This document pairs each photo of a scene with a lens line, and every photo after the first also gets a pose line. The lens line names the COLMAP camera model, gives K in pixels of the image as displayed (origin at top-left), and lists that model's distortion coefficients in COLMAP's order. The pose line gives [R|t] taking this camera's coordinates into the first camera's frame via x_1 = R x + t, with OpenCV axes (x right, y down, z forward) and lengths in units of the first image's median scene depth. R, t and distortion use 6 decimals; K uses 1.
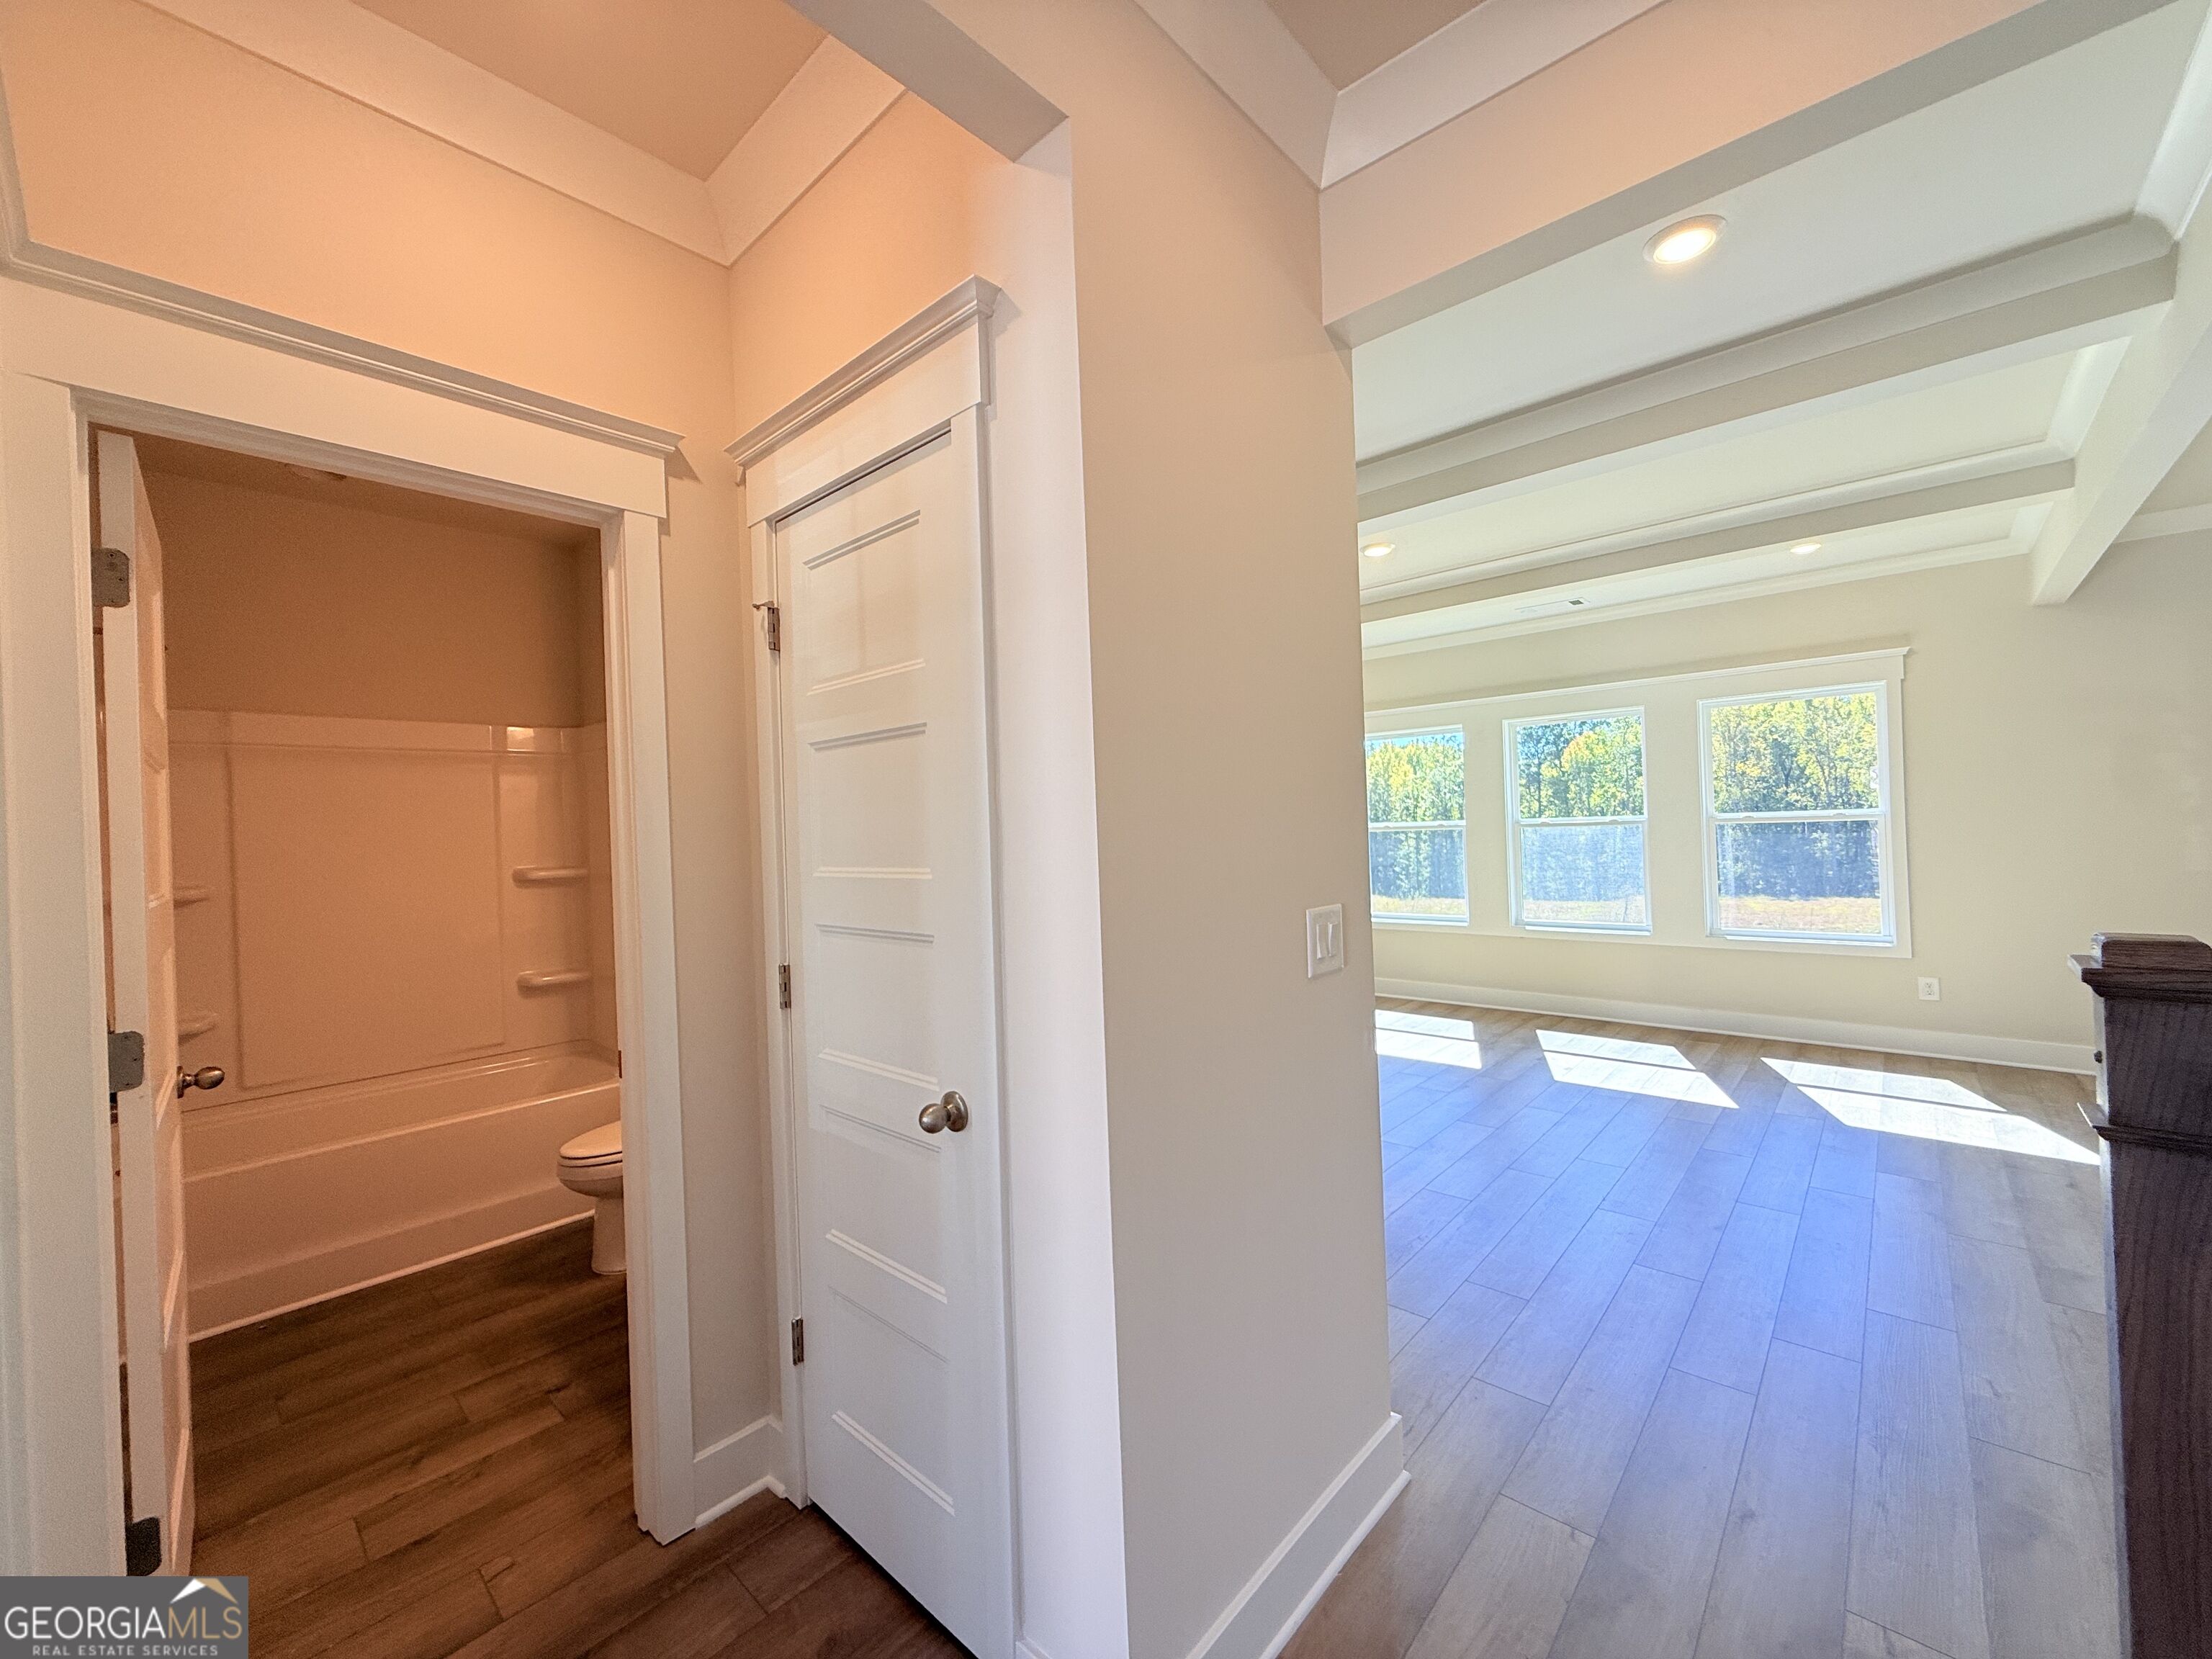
lens RADIAL K [[879.5, 0, 1102.4], [0, 879.5, 827.0], [0, 0, 1]] dist [-0.001624, 0.000119]
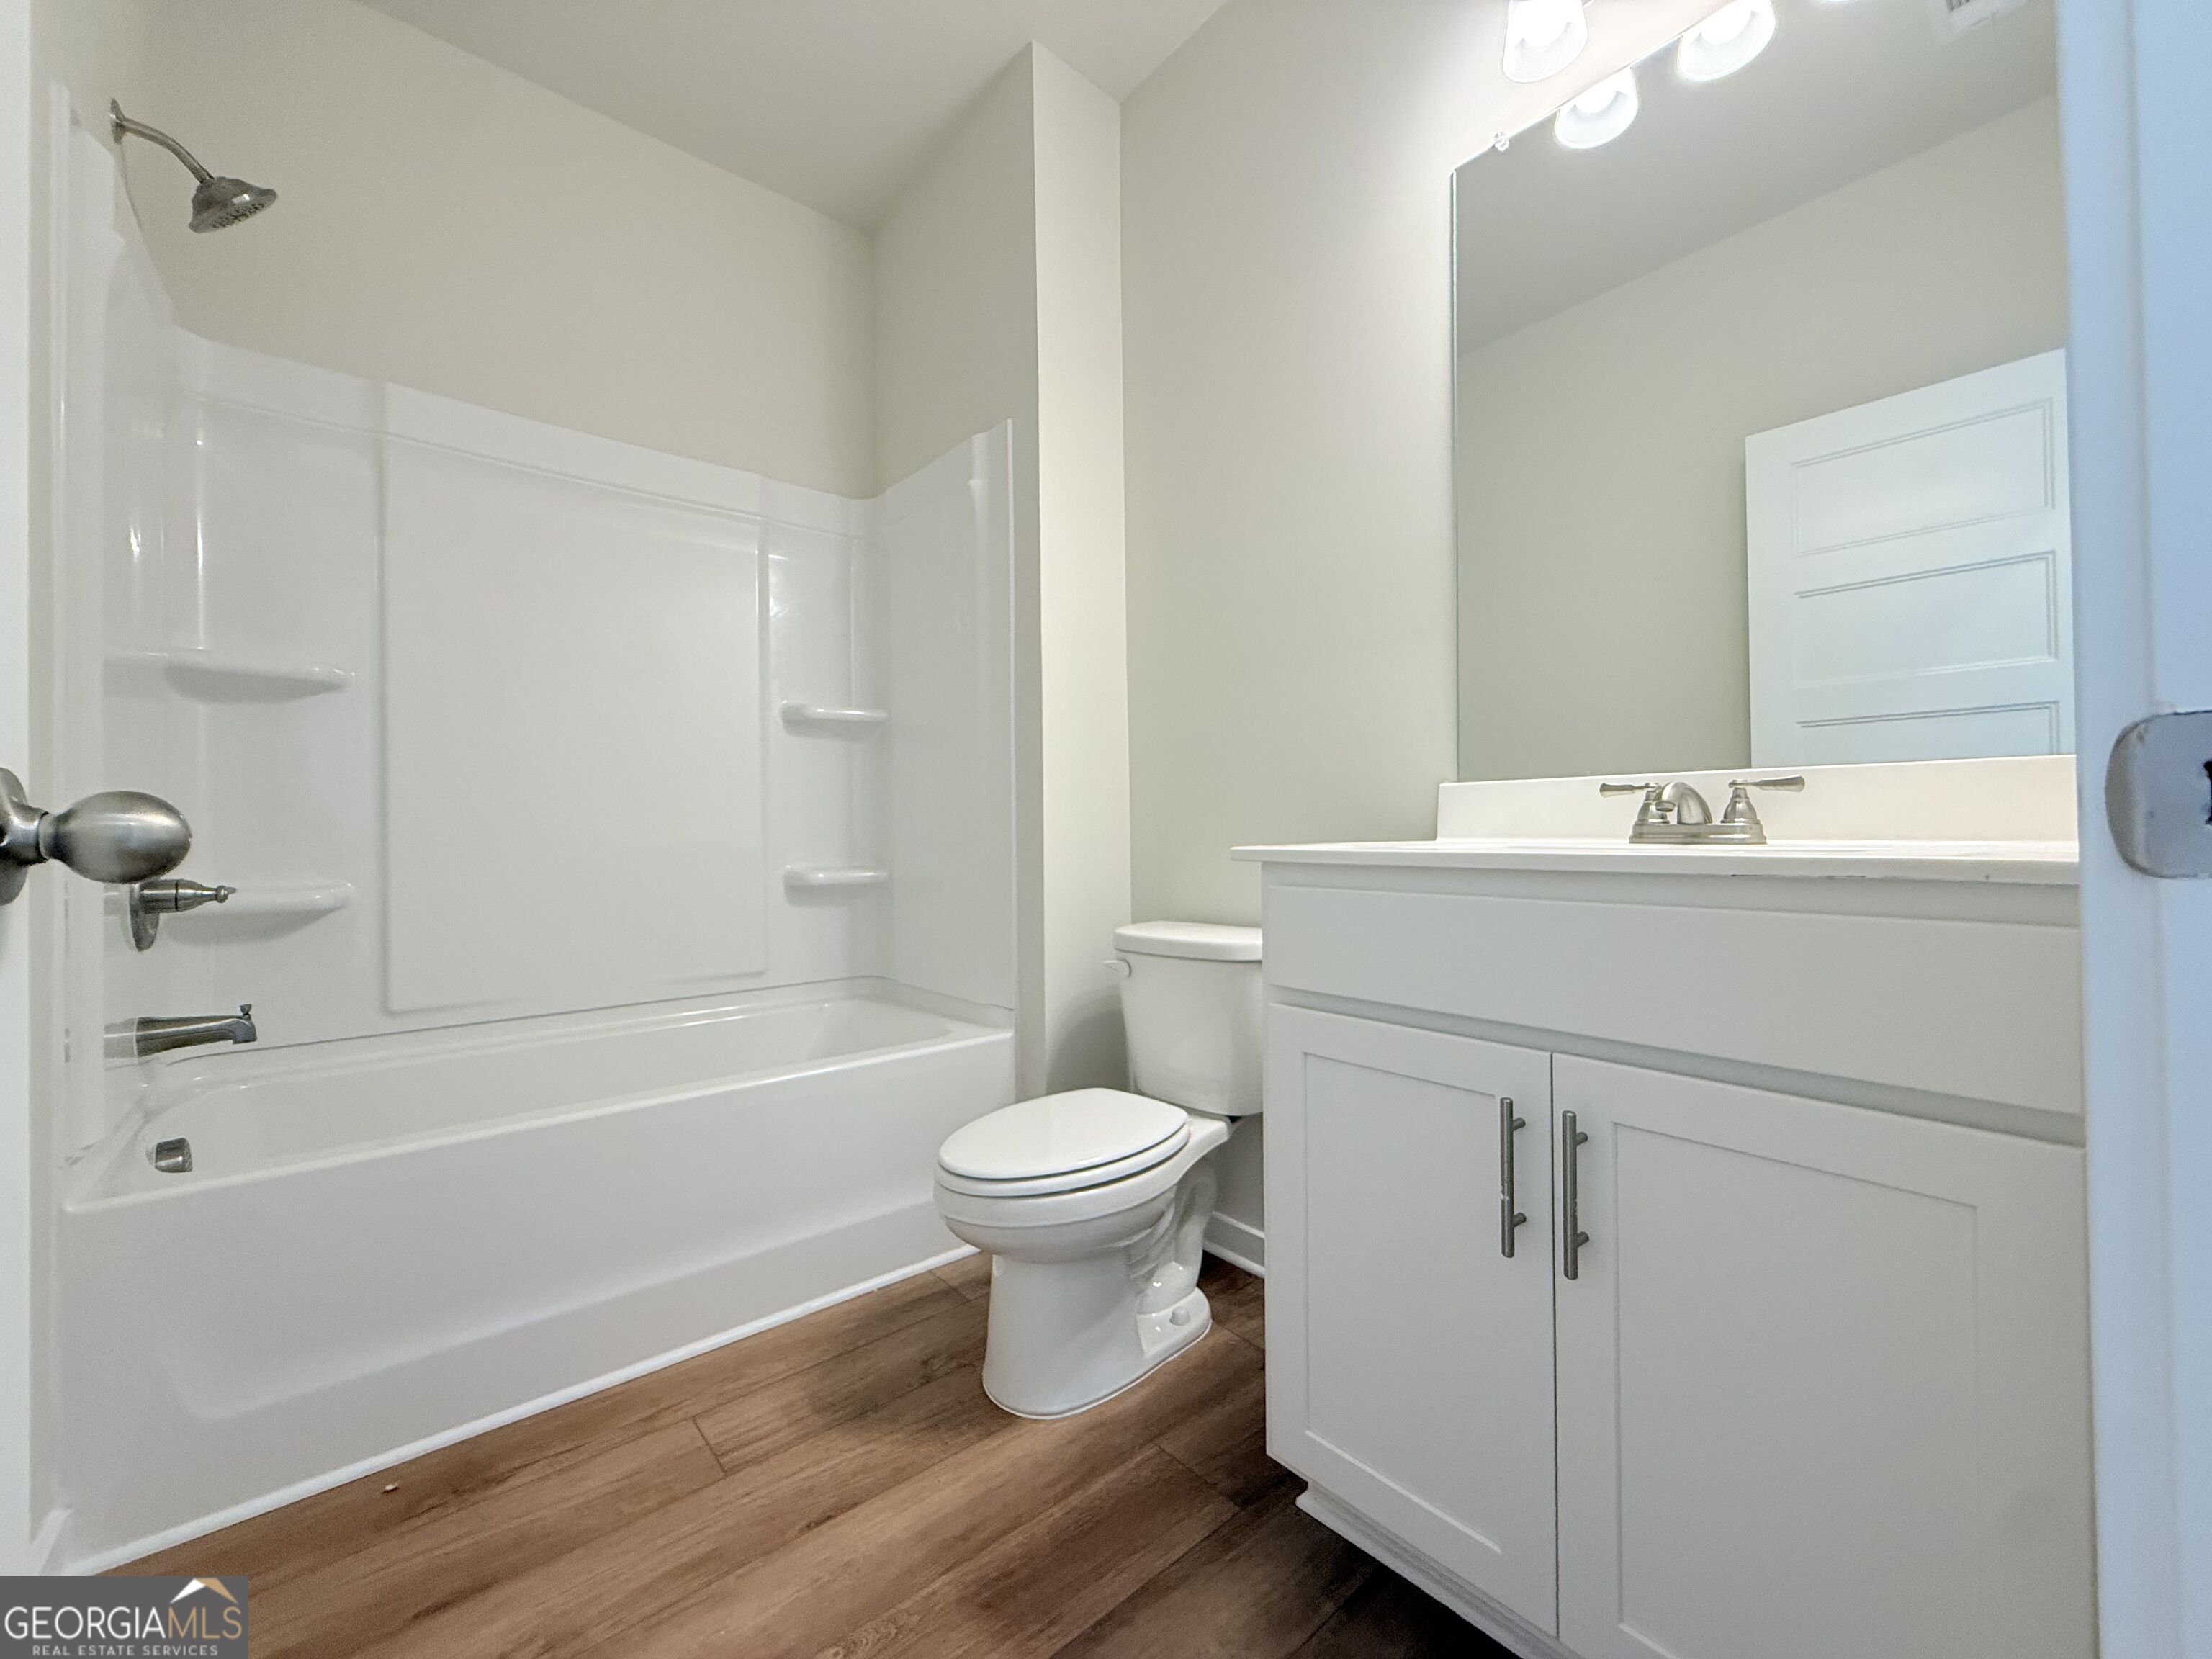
lens RADIAL K [[872.0, 0, 1106.0], [0, 872.0, 829.5], [0, 0, 1]] dist [0.000532, 0.000077]
pose [[0.992501, 0.022974, -0.120061, -0.429909], [-0.023541, 0.999717, -0.003306, 0.165432], [0.119952, 0.006108, 0.992761, 0.473353]]
